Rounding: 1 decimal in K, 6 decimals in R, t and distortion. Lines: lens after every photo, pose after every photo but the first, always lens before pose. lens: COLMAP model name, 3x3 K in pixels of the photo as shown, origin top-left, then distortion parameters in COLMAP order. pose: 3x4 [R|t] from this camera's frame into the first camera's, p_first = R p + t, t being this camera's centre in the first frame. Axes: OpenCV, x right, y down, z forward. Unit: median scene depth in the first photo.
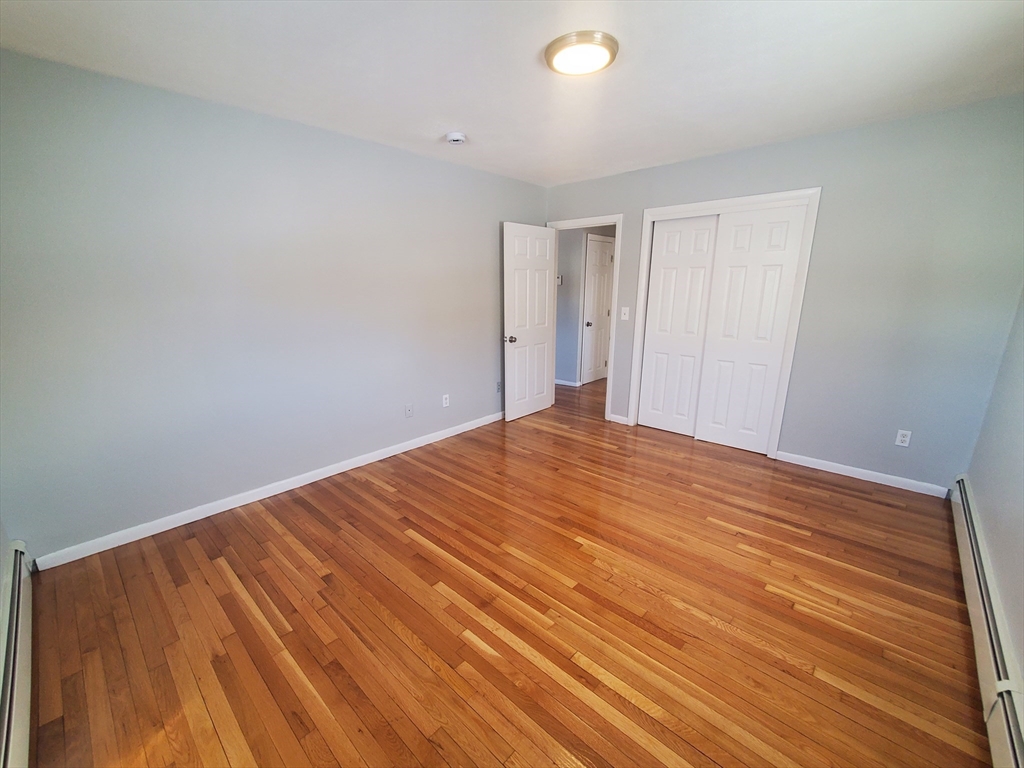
lens RADIAL K [[423.1, 0, 508.1], [0, 423.1, 397.3], [0, 0, 1]] dist [0.000931, 0.000166]
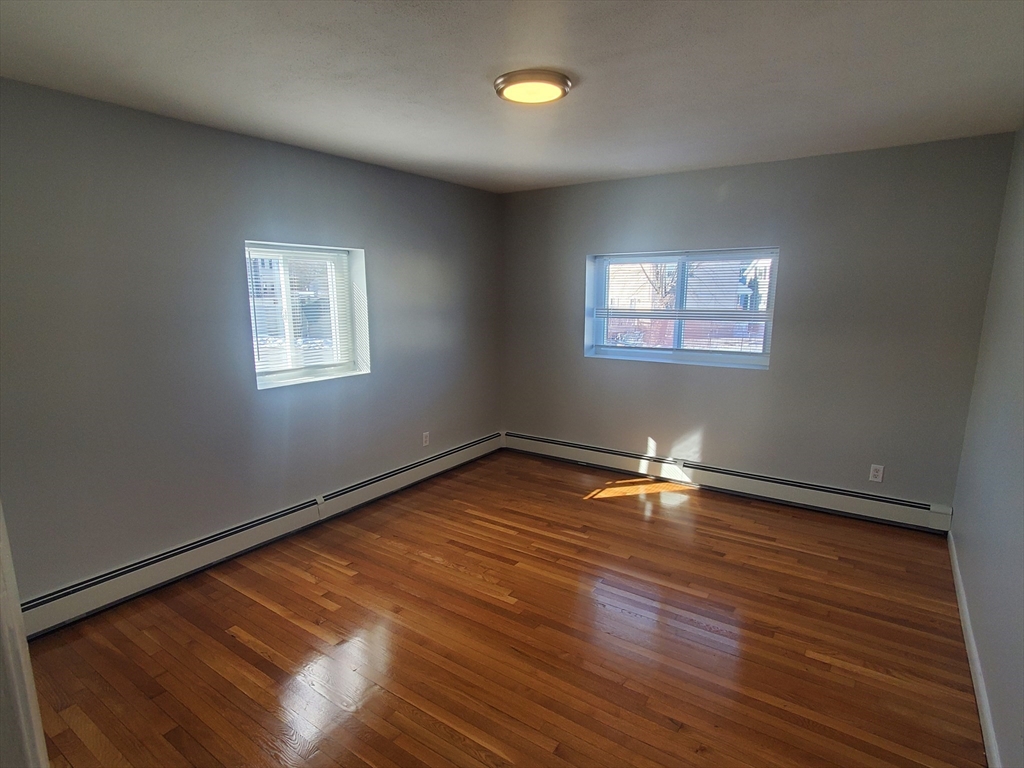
lens RADIAL K [[547.8, 0, 512.0], [0, 547.8, 384.0], [0, 0, 1]] dist [-0.000528, -0.000024]
pose [[-0.989746, 0.033978, -0.138739, 0.341742], [-0.027484, 0.907844, 0.418406, -0.616493], [0.140170, 0.417928, -0.897601, 2.013852]]
